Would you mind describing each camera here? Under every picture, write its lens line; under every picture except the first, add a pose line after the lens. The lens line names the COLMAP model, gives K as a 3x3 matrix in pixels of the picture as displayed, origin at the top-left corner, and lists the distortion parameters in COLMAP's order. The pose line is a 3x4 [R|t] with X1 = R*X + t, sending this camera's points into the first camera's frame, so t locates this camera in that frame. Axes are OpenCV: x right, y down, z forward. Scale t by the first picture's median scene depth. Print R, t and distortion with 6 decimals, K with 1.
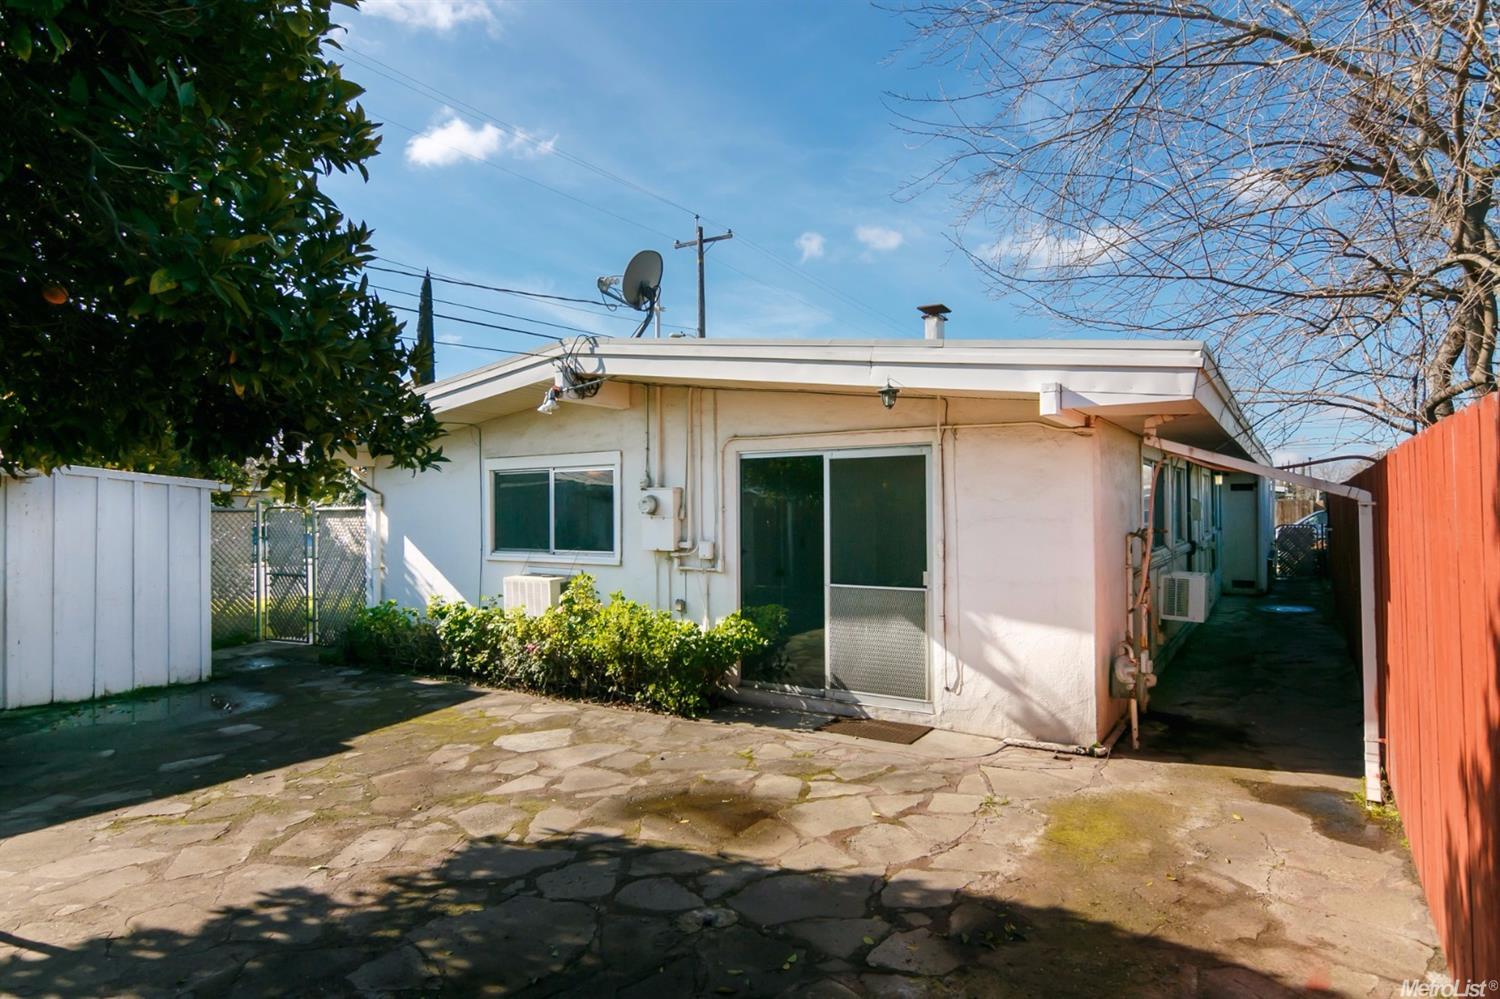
lens RADIAL K [[818.7, 0, 753.3], [0, 818.7, 504.3], [0, 0, 1]] dist [0.002566, -0.001945]
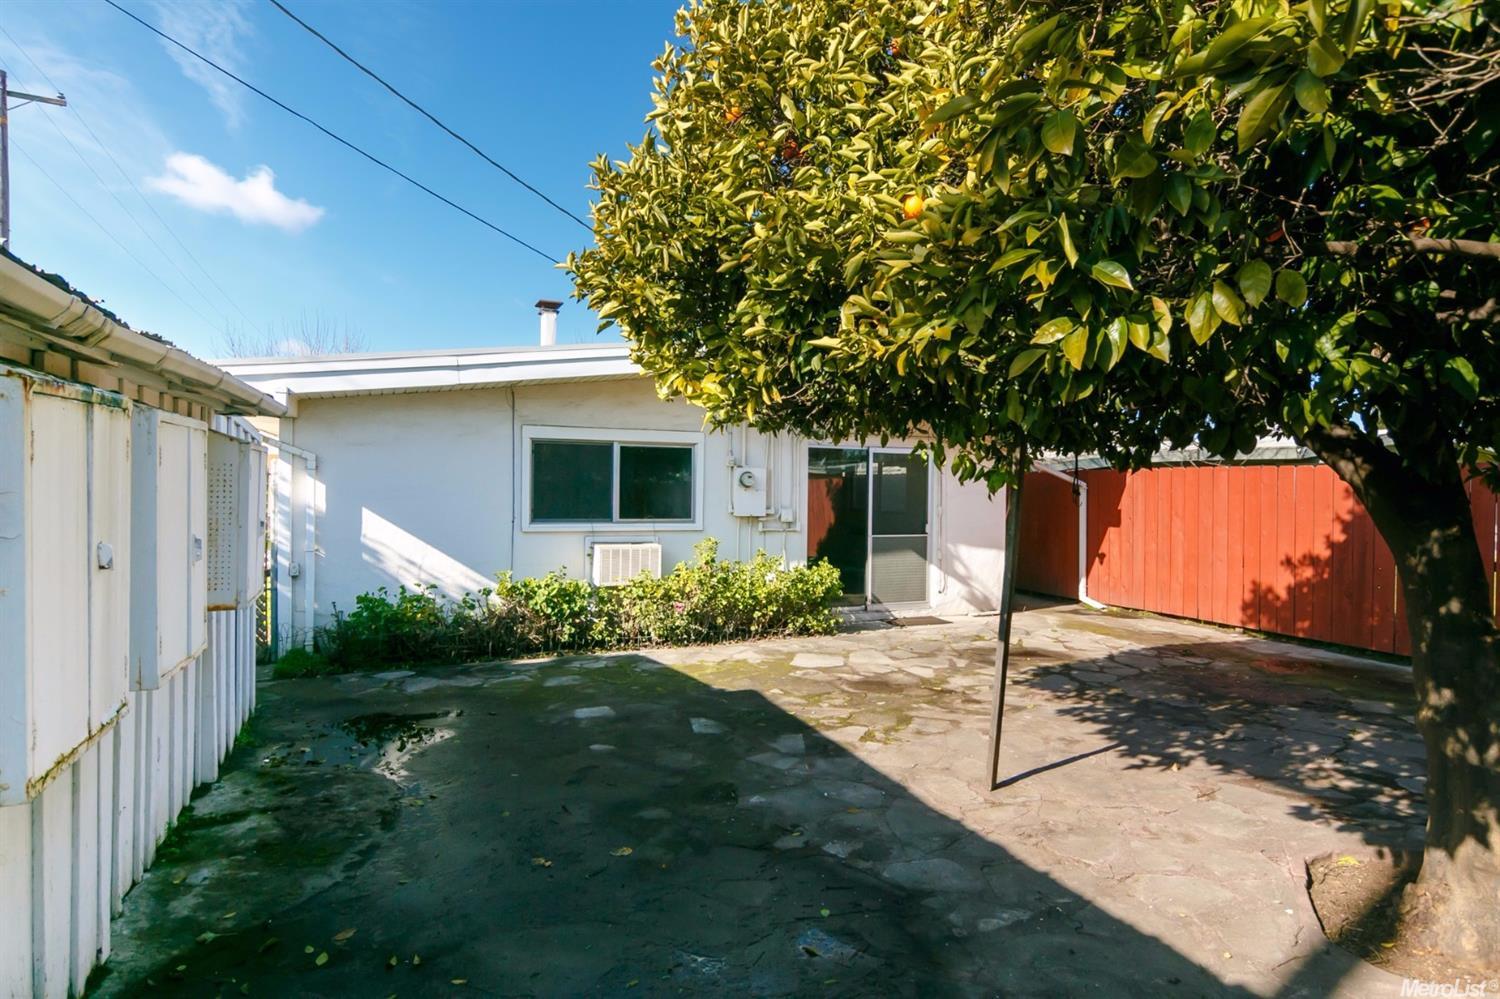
lens RADIAL K [[818.7, 0, 757.0], [0, 818.7, 495.2], [0, 0, 1]] dist [0.002566, -0.001945]
pose [[0.558533, 0.008037, 0.829443, -1.214938], [-0.021450, 0.999759, 0.004757, 0.019495], [-0.829205, -0.020449, 0.558570, 0.313618]]
